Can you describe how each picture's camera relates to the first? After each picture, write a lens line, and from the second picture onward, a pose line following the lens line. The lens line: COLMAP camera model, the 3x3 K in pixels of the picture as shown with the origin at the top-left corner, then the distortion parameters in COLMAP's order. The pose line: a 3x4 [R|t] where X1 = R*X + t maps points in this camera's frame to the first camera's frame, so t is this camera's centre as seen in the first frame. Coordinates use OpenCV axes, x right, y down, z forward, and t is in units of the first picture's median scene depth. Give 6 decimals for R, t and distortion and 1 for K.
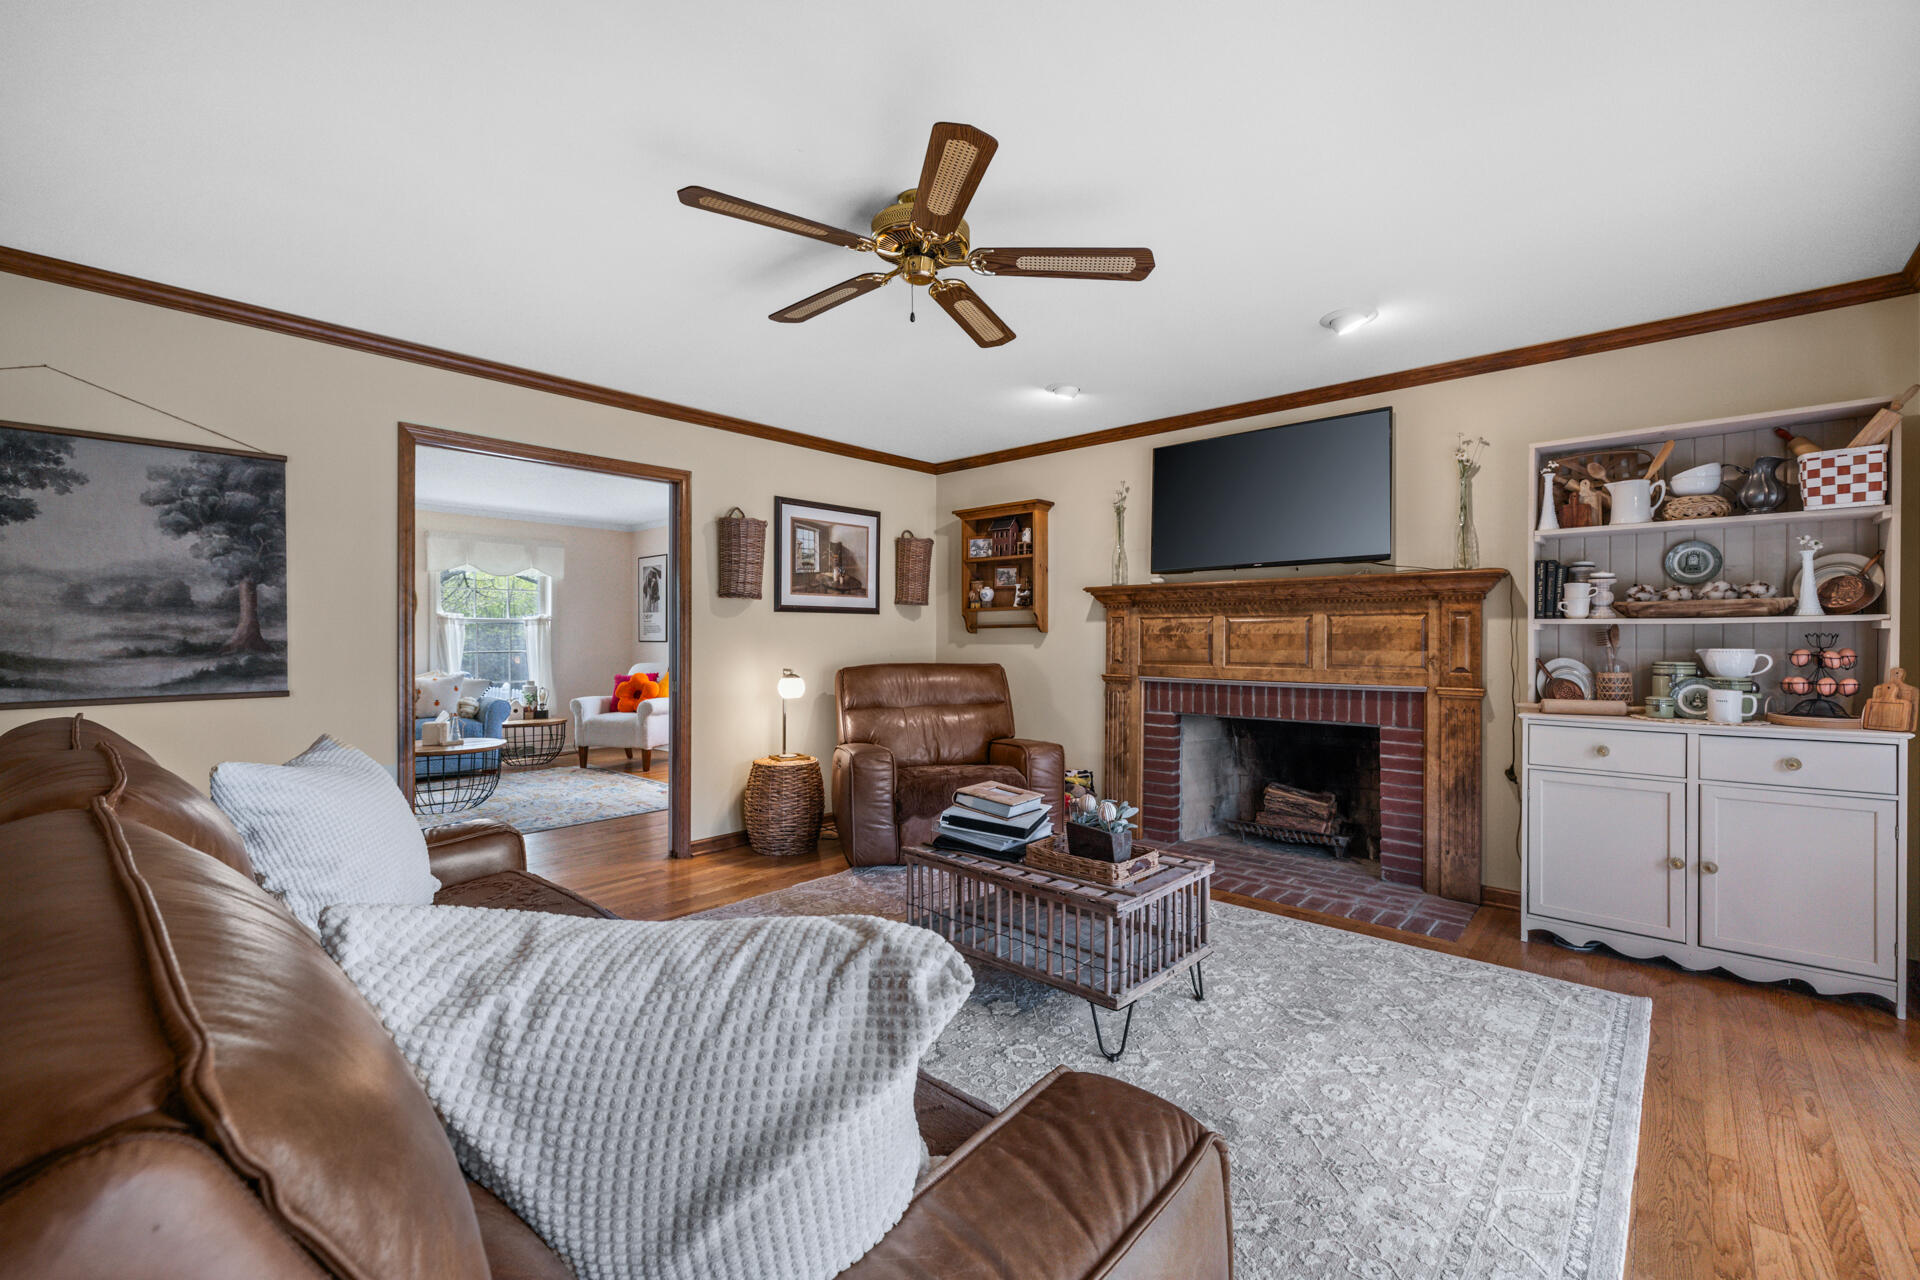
lens RADIAL K [[789.9, 0, 960.0], [0, 789.9, 640.0], [0, 0, 1]] dist [-0.001121, -0.000071]
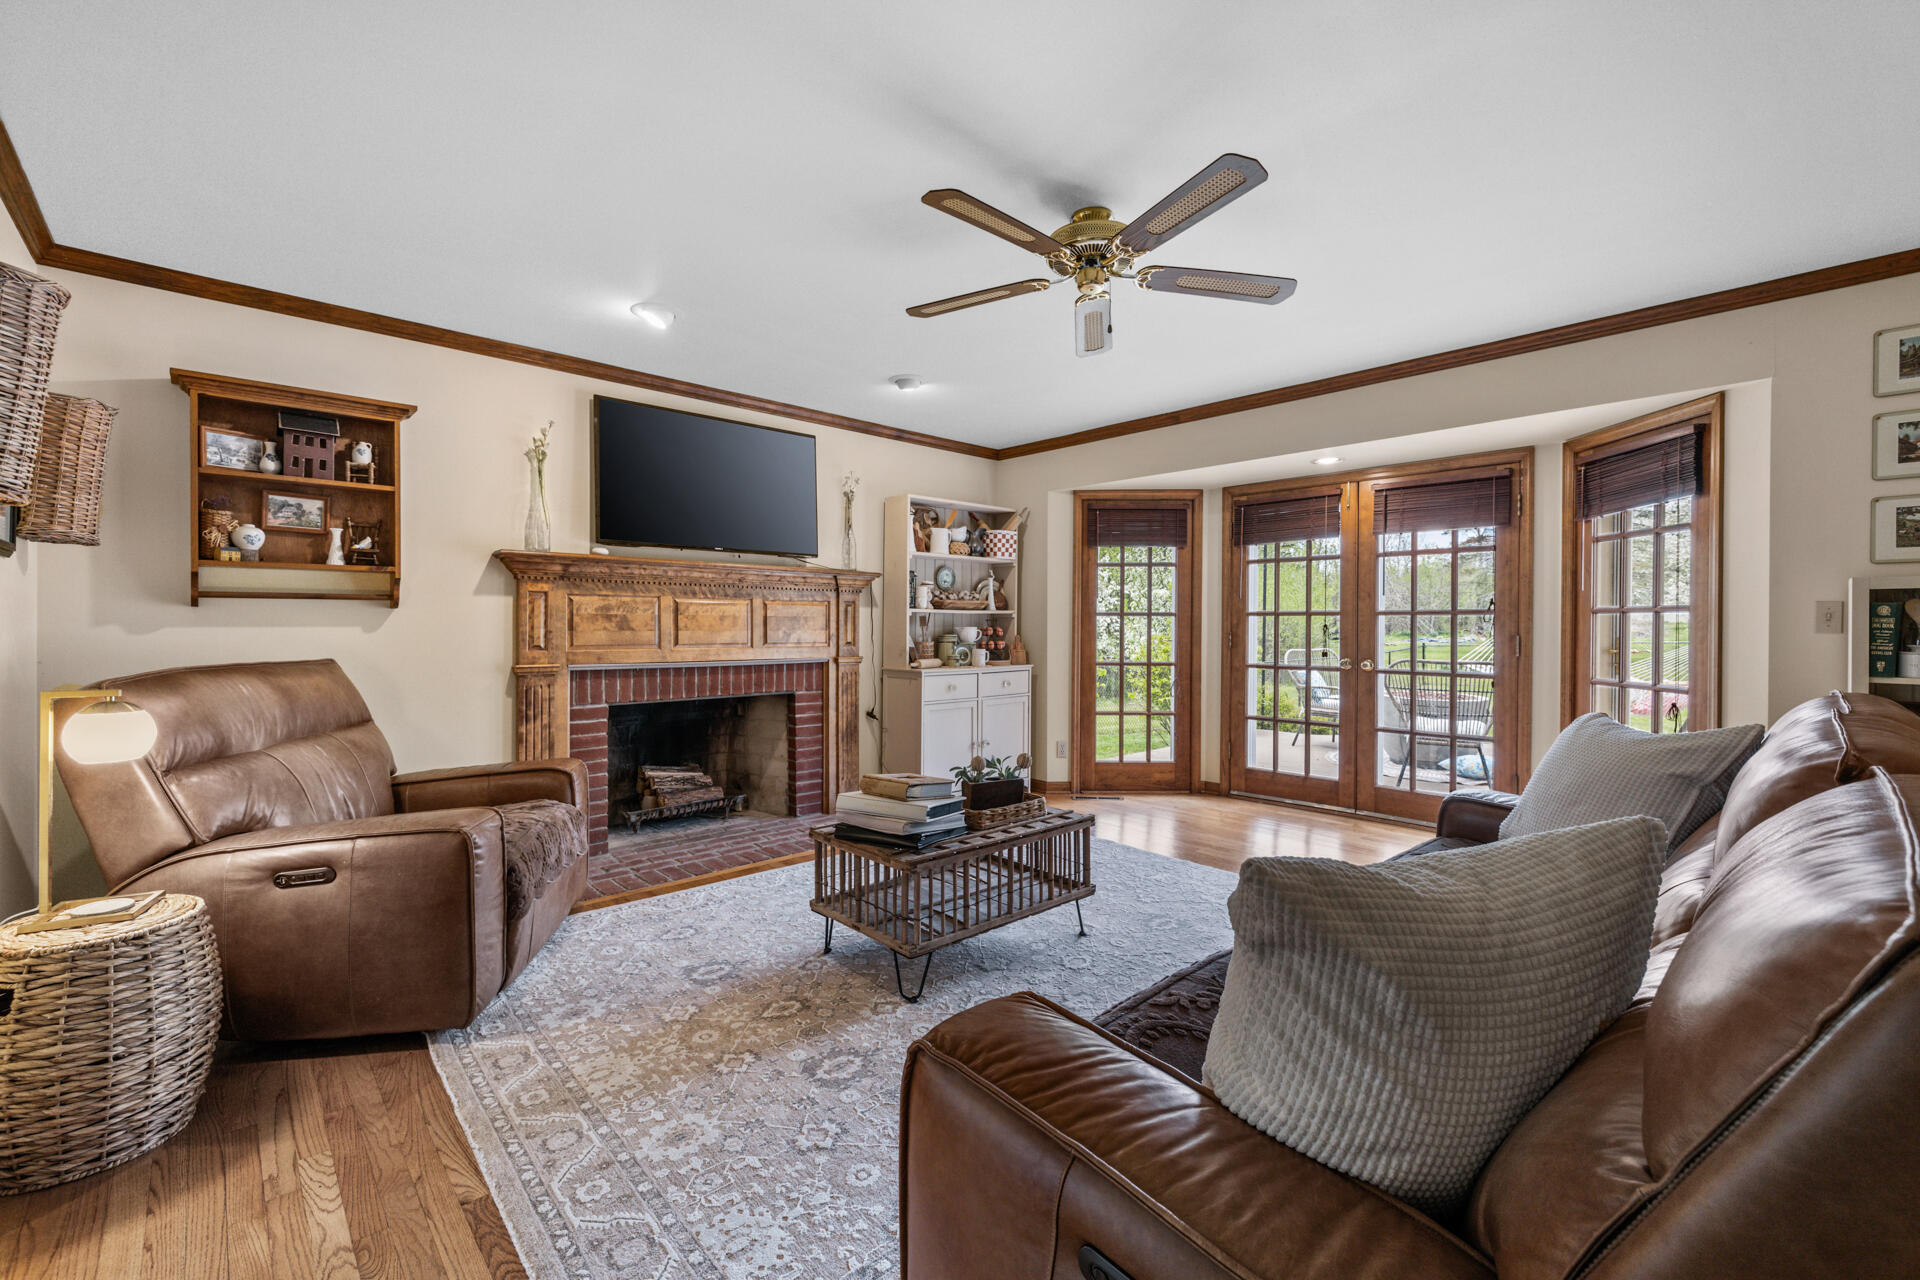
lens RADIAL K [[803.5, 0, 971.6], [0, 803.5, 632.8], [0, 0, 1]] dist [0.001648, 0.000157]
pose [[0.089696, -0.014198, 0.995868, -0.599254], [-0.006440, 0.999869, 0.014835, -0.002822], [-0.995948, -0.007744, 0.089593, 0.537720]]
